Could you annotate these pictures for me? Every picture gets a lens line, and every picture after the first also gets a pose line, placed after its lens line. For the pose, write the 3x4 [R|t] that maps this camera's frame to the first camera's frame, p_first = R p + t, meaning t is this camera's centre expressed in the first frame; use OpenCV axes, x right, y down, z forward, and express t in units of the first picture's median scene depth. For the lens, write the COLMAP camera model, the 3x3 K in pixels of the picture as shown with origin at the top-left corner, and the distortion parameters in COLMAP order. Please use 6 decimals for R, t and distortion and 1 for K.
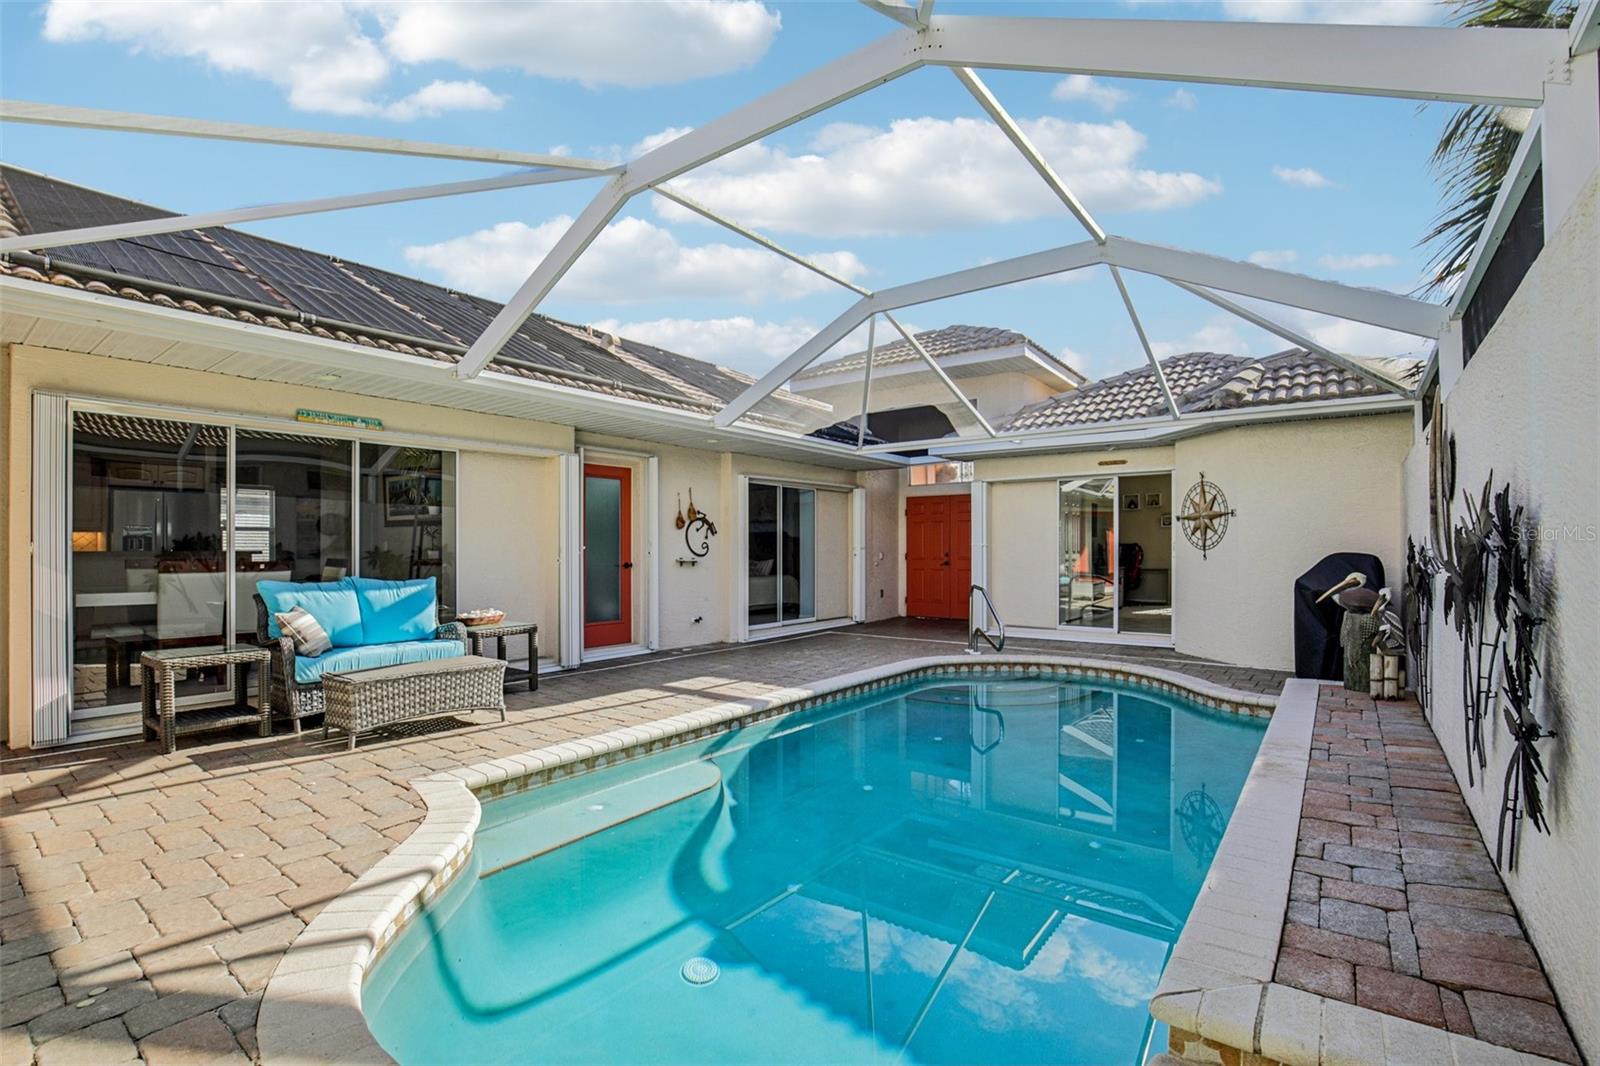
lens RADIAL K [[739.1, 0, 788.9], [0, 739.1, 546.0], [0, 0, 1]] dist [-0.030738, 0.000080]
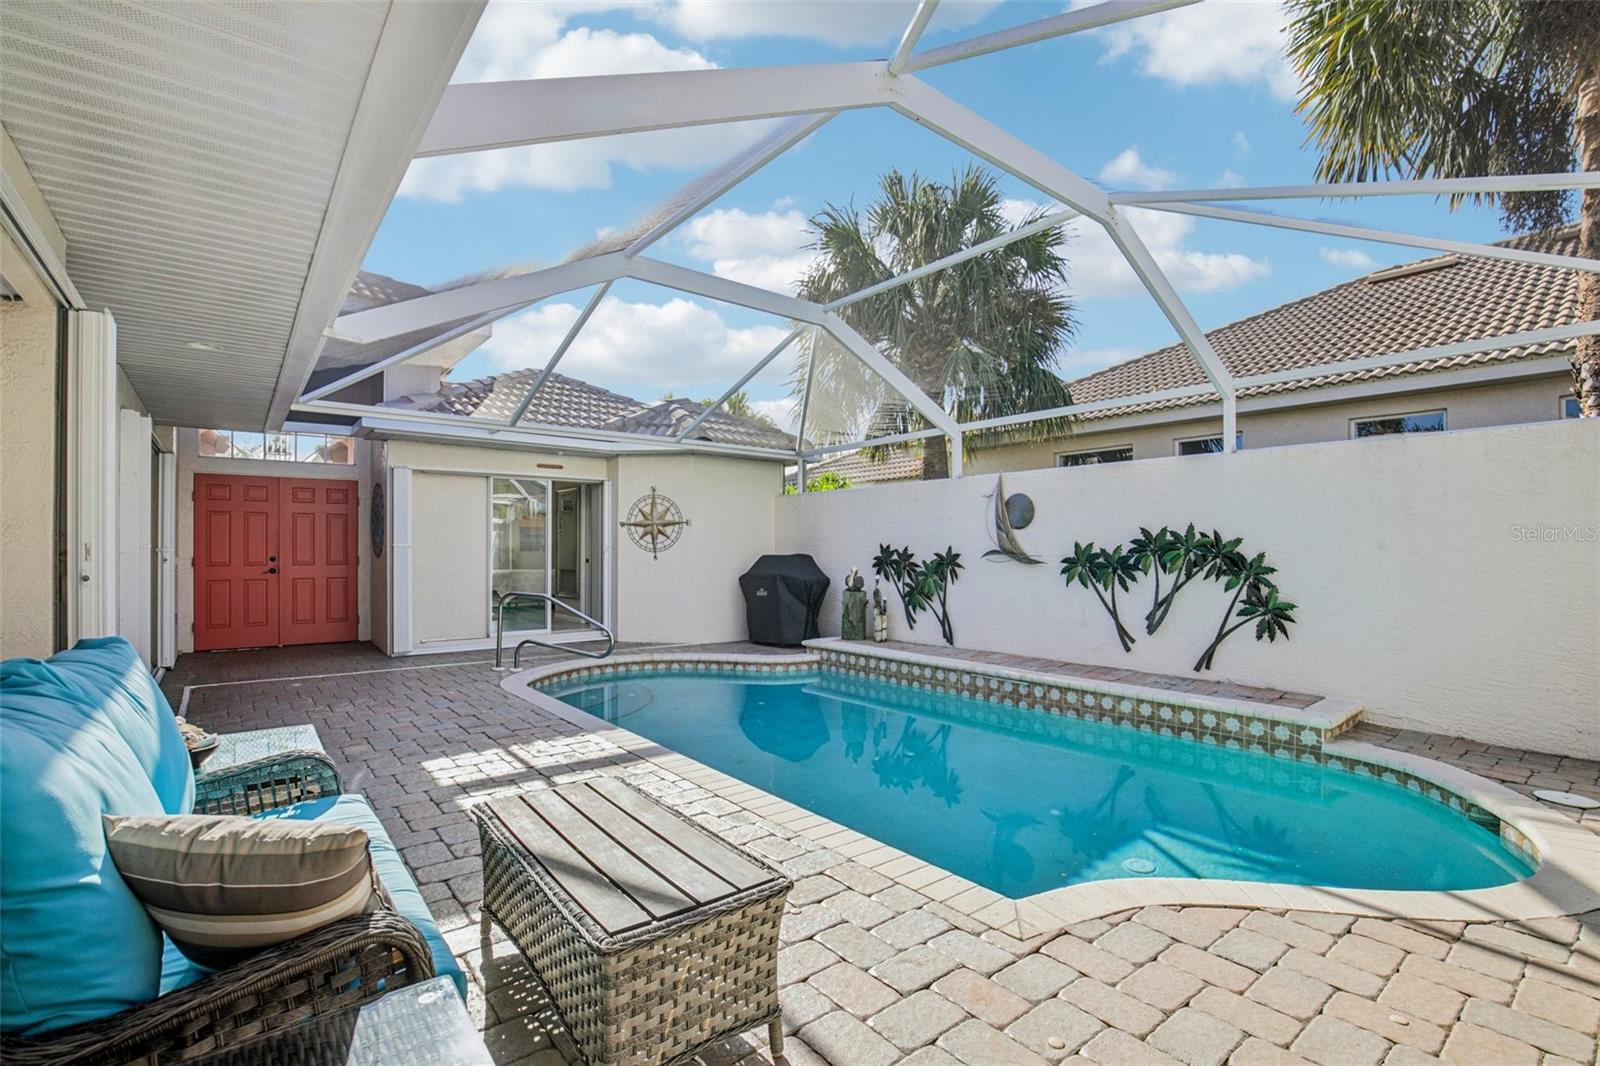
lens RADIAL K [[739.1, 0, 803.6], [0, 739.1, 538.1], [0, 0, 1]] dist [-0.030738, 0.000080]
pose [[0.247987, 0.014752, 0.968651, -0.518750], [-0.005420, 0.999890, -0.013840, -0.002075], [-0.968748, -0.001818, 0.248040, 0.457928]]
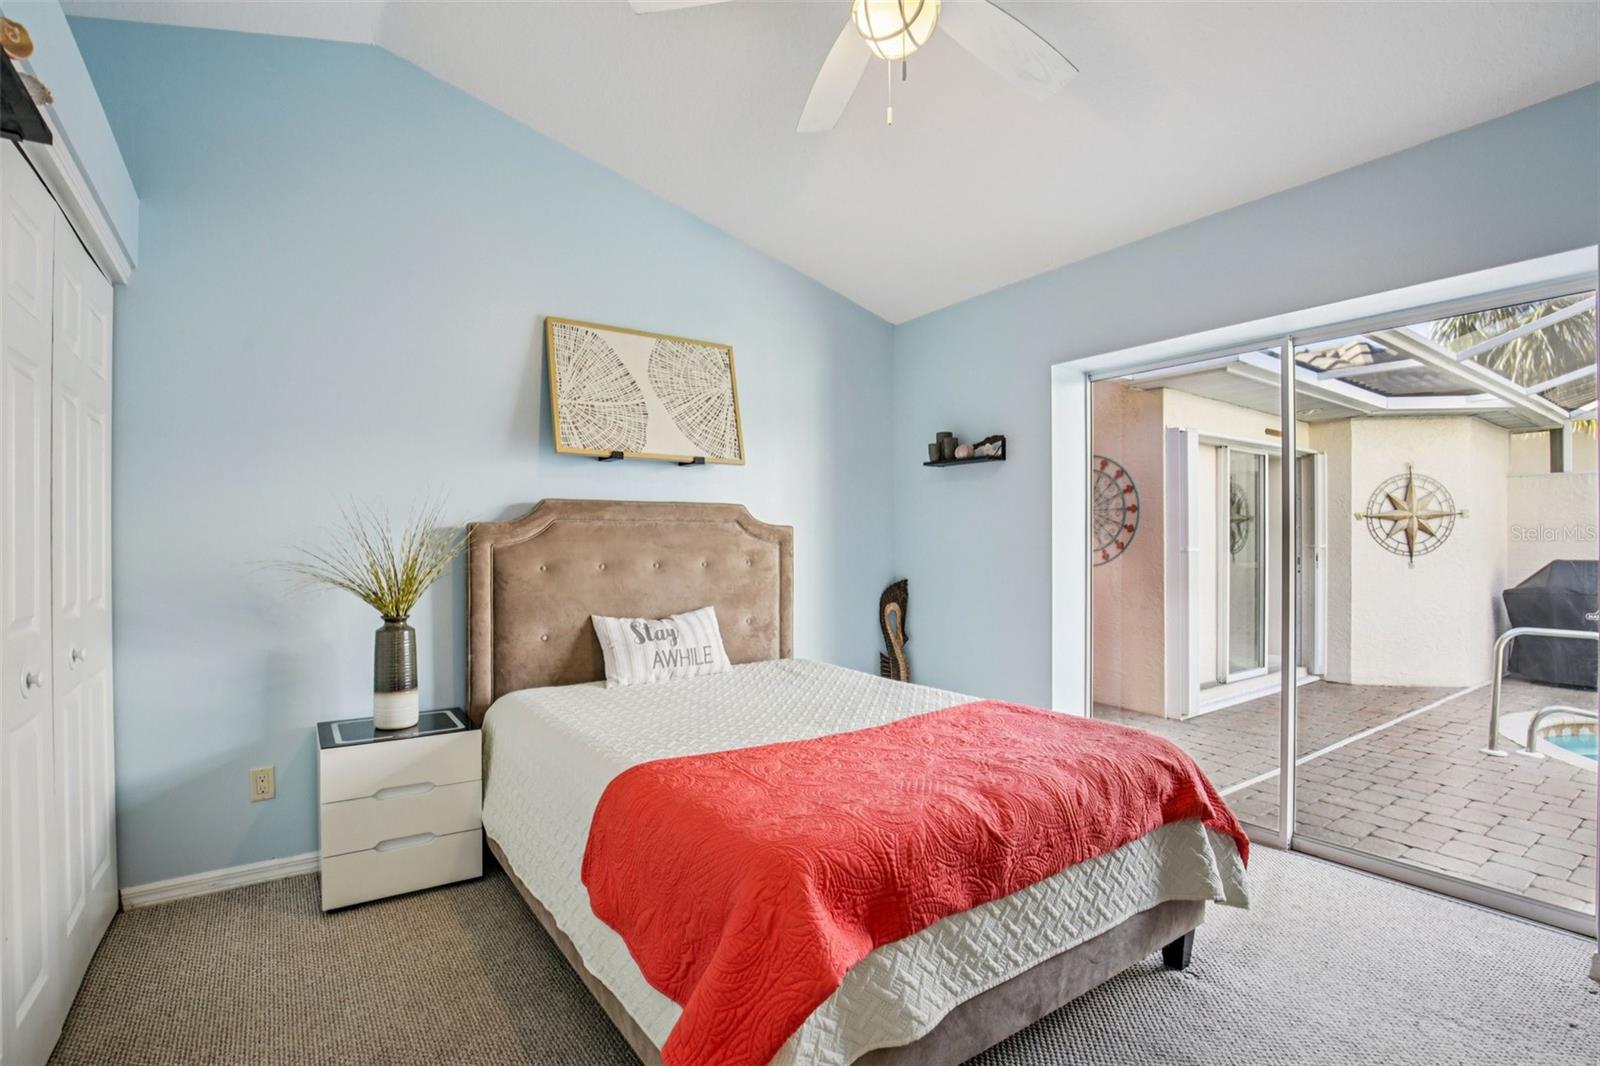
lens RADIAL K [[739.1, 0, 797.3], [0, 739.1, 540.0], [0, 0, 1]] dist [-0.030738, 0.000080]
pose [[0.305855, 0.005458, 0.952062, -0.418064], [-0.006778, 0.999971, -0.003555, -0.005208], [-0.952054, -0.005366, 0.305883, 1.378569]]
